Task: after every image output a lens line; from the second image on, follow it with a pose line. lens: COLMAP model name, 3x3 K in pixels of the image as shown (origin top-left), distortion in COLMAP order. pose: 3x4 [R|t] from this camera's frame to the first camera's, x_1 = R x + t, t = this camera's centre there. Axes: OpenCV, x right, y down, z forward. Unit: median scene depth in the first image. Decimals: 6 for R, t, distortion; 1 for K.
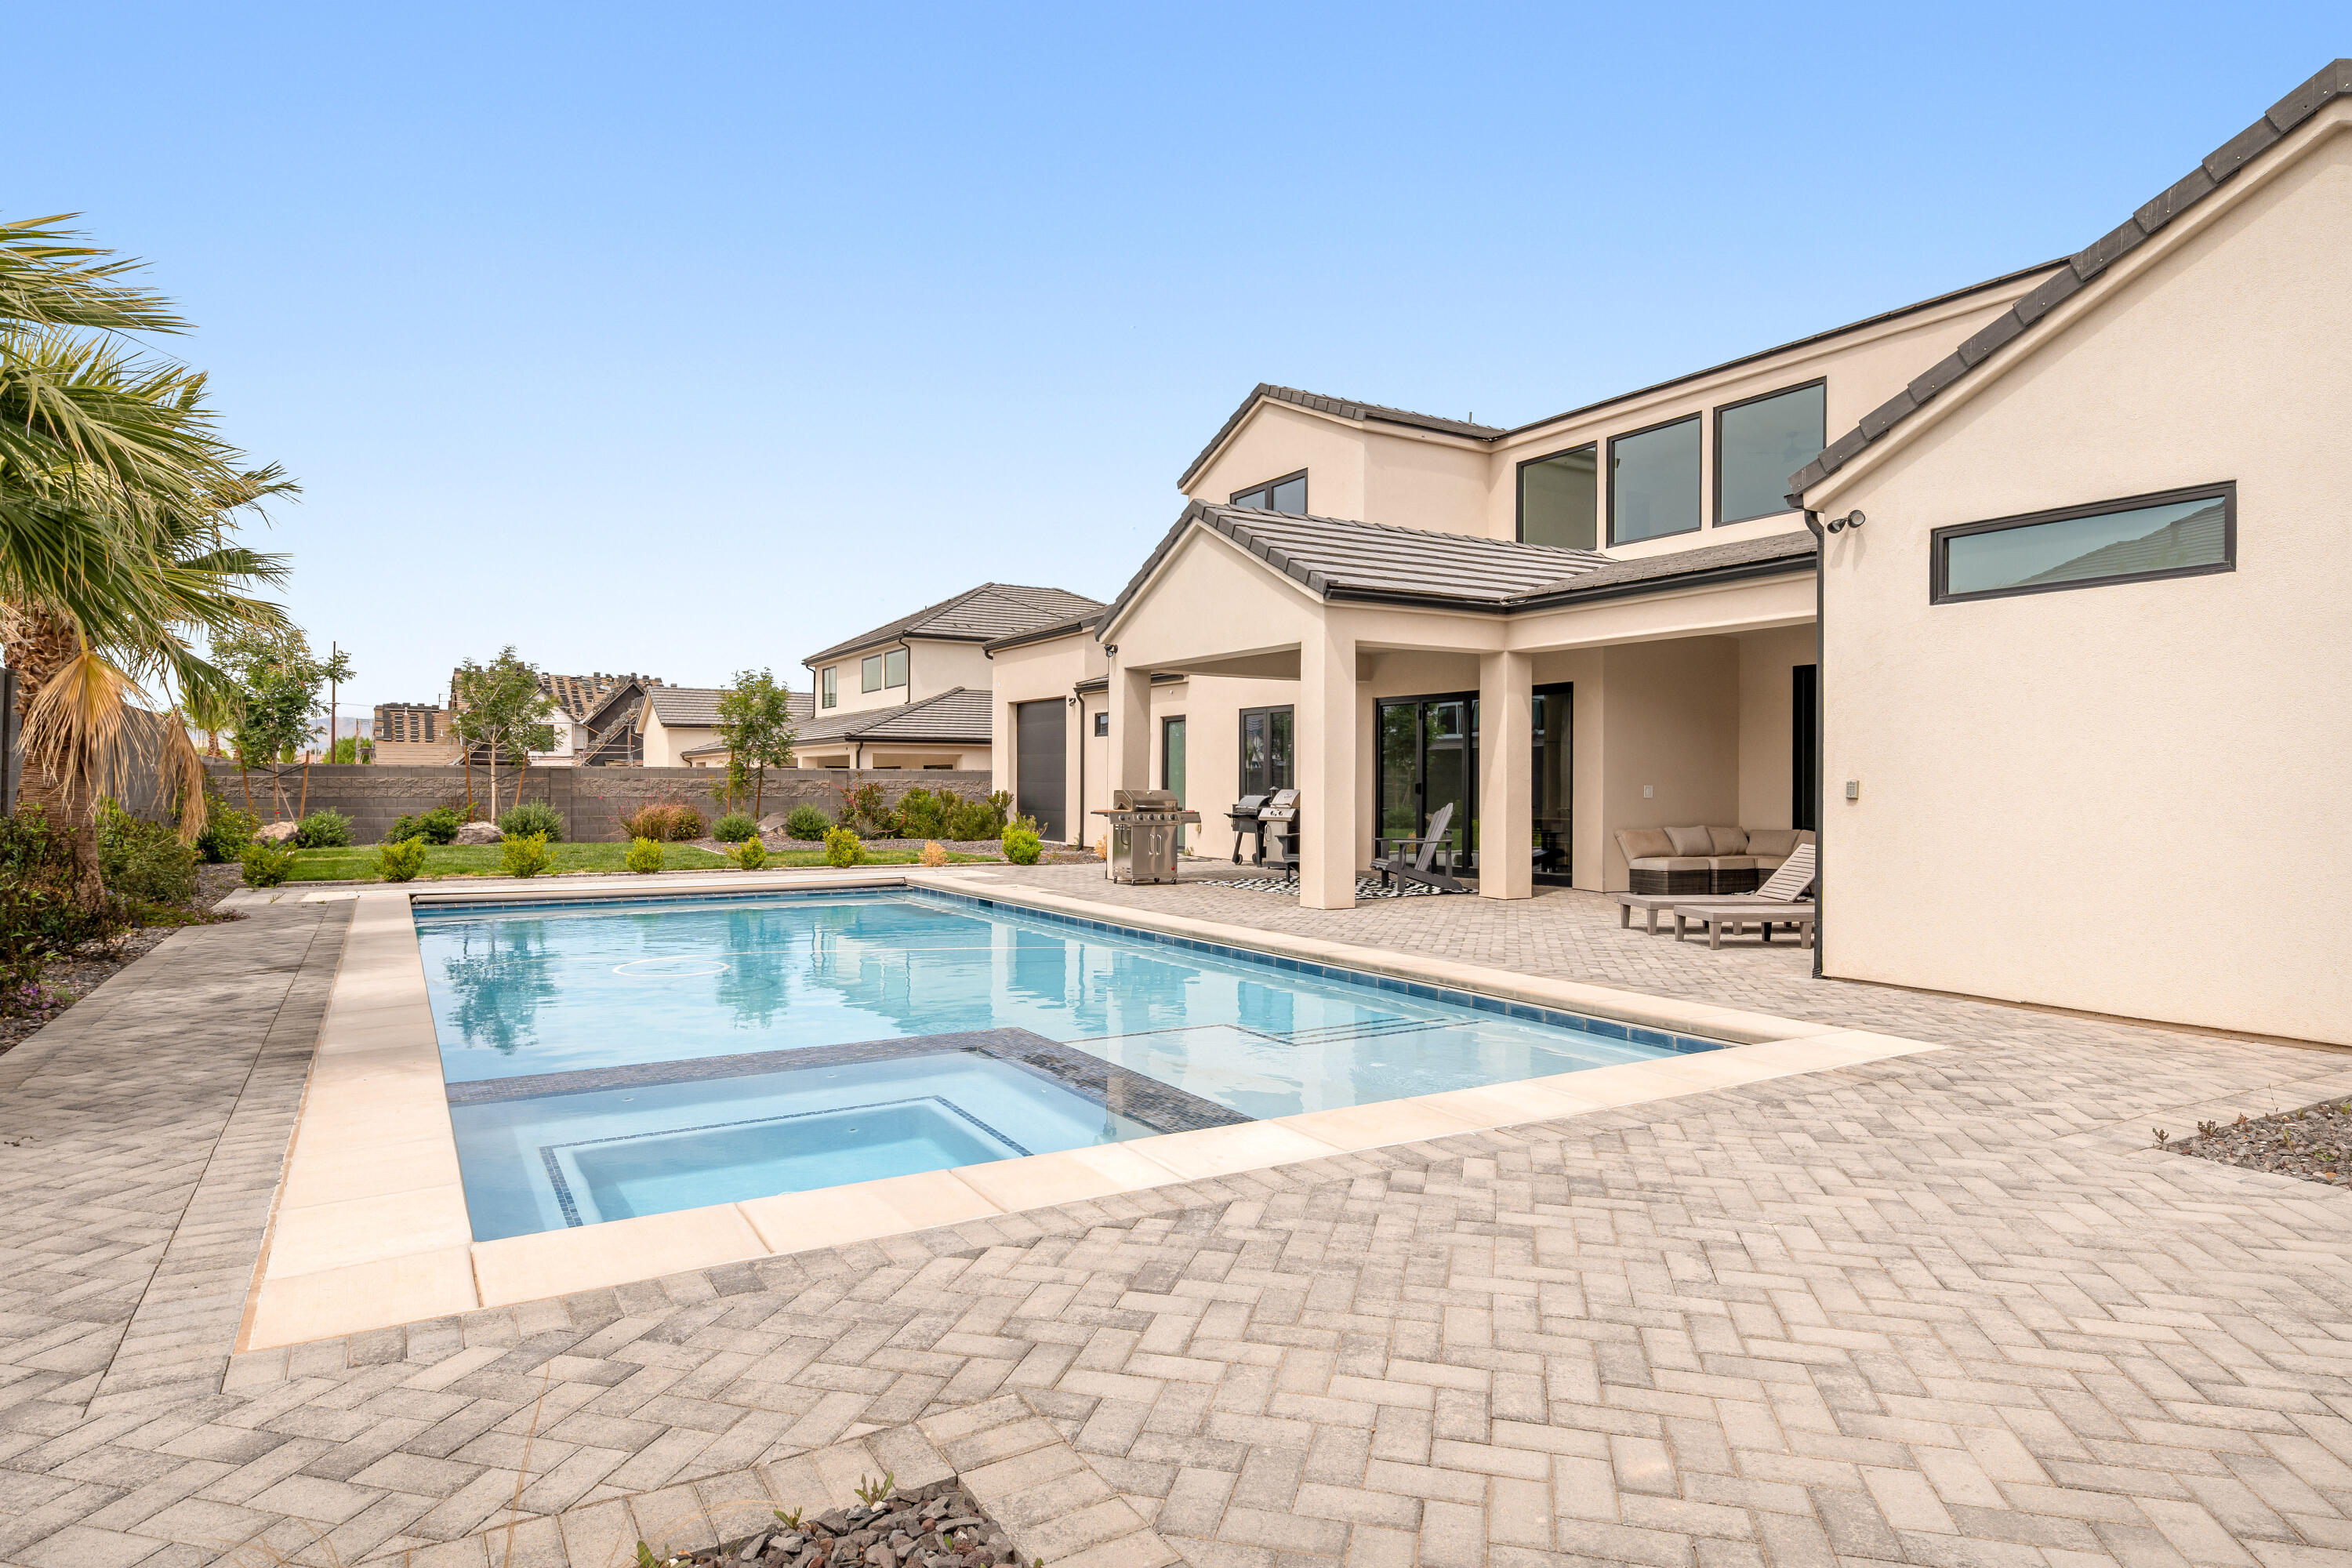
lens RADIAL K [[1343.0, 0, 1176.0], [0, 1343.0, 784.0], [0, 0, 1]] dist [0.002061, 0.001110]
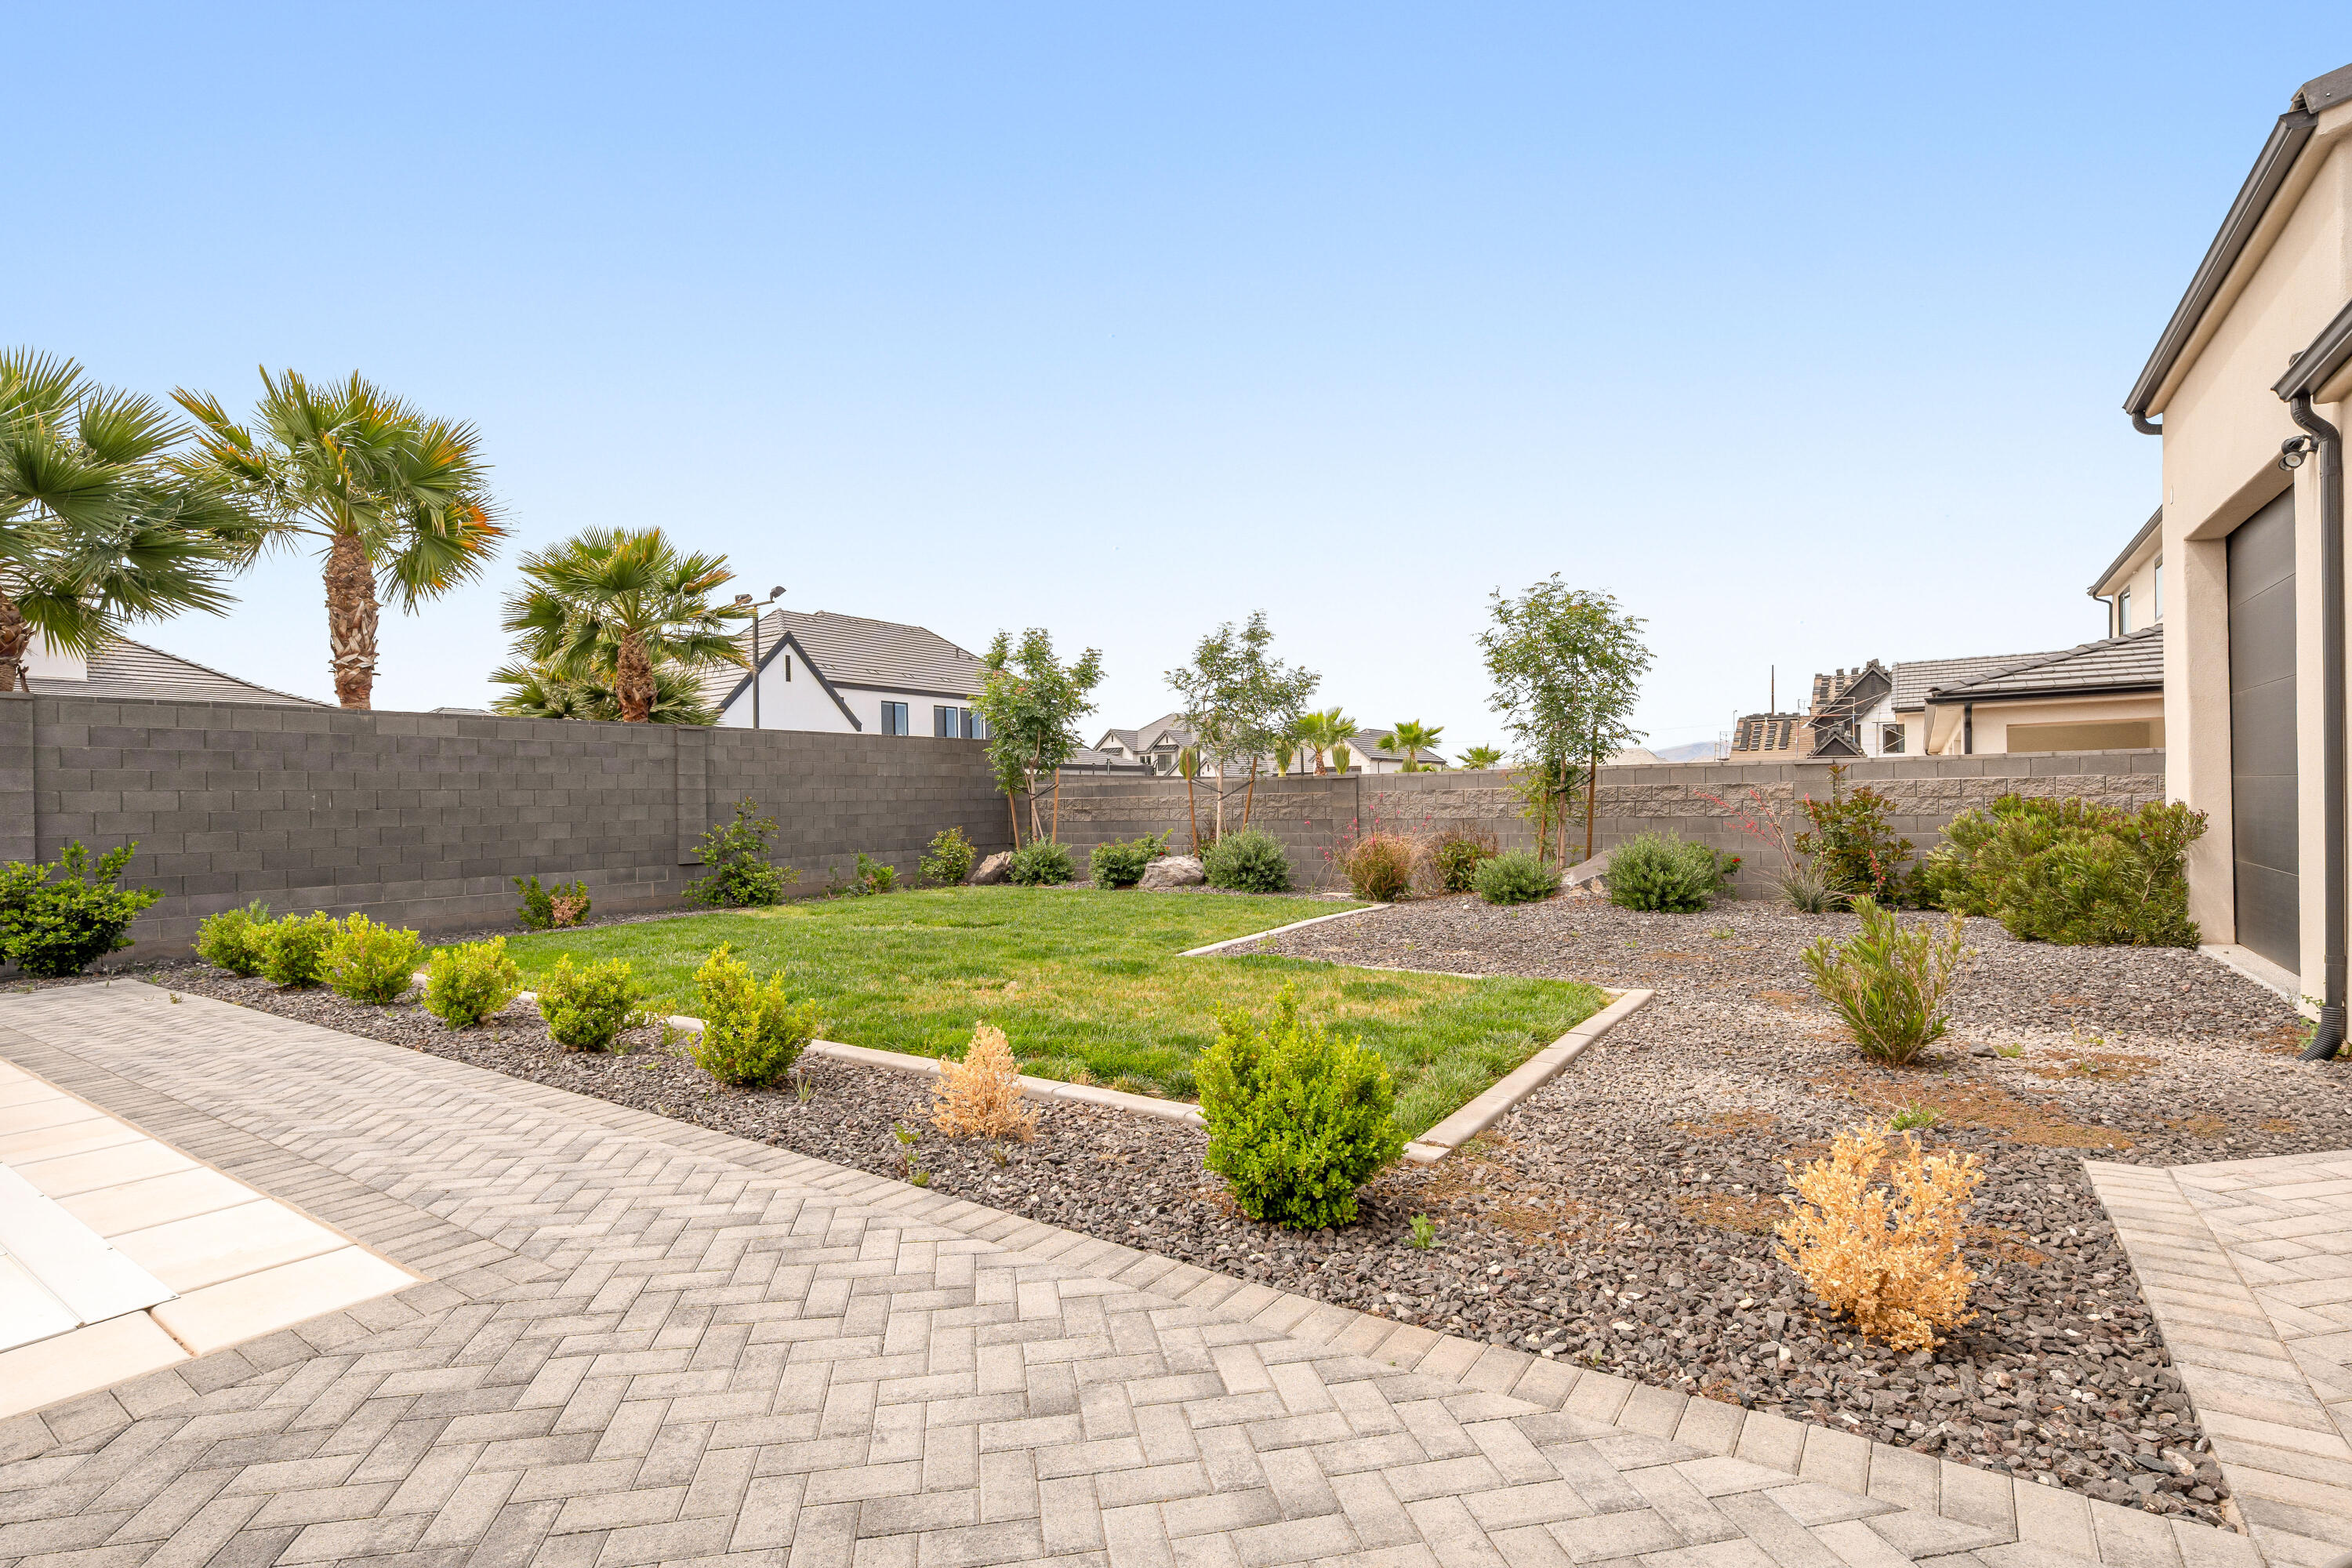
lens RADIAL K [[1098.0, 0, 1168.5], [0, 1098.0, 781.4], [0, 0, 1]] dist [0.003956, 0.000086]
pose [[0.425815, -0.028284, -0.904368, 0.019871], [0.023045, 0.999526, -0.020410, -0.000513], [0.904517, -0.012150, 0.426265, 0.726105]]
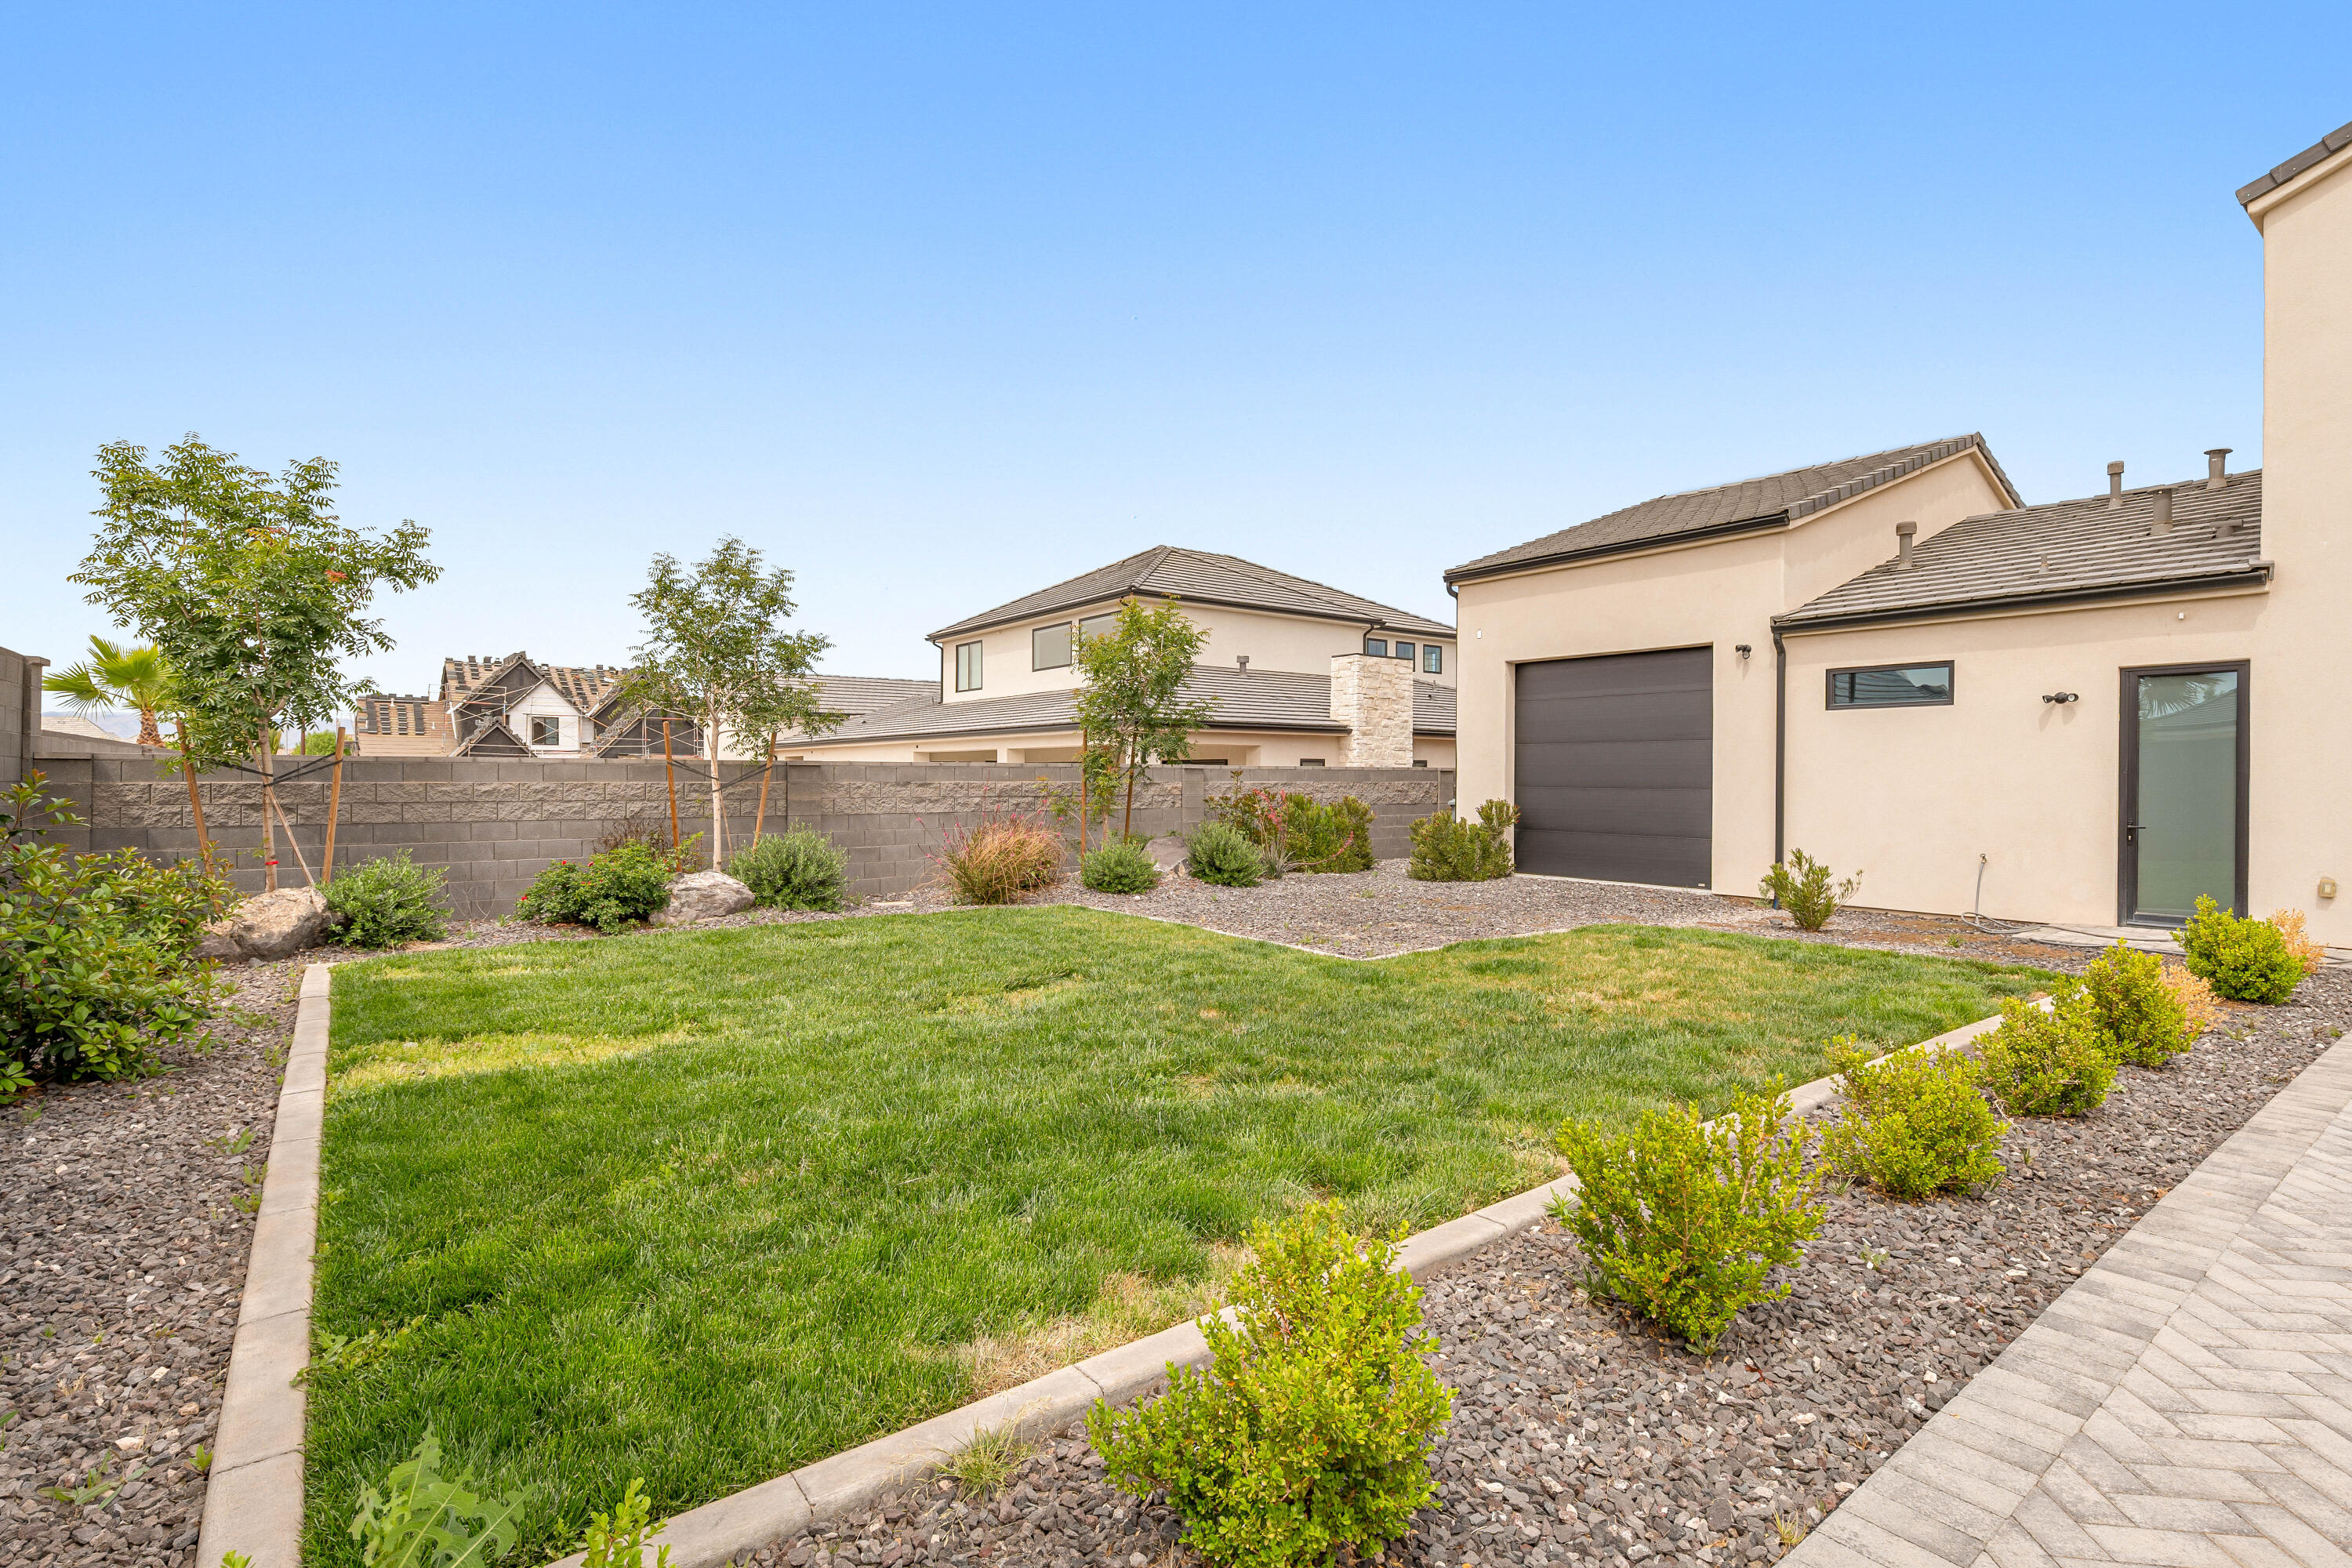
lens RADIAL K [[1098.0, 0, 1168.5], [0, 1098.0, 781.4], [0, 0, 1]] dist [0.003956, 0.000086]
pose [[0.993954, -0.001159, 0.109789, -0.383032], [0.000536, 0.999984, 0.005703, -0.007835], [-0.109793, -0.005609, 0.993939, 0.560501]]
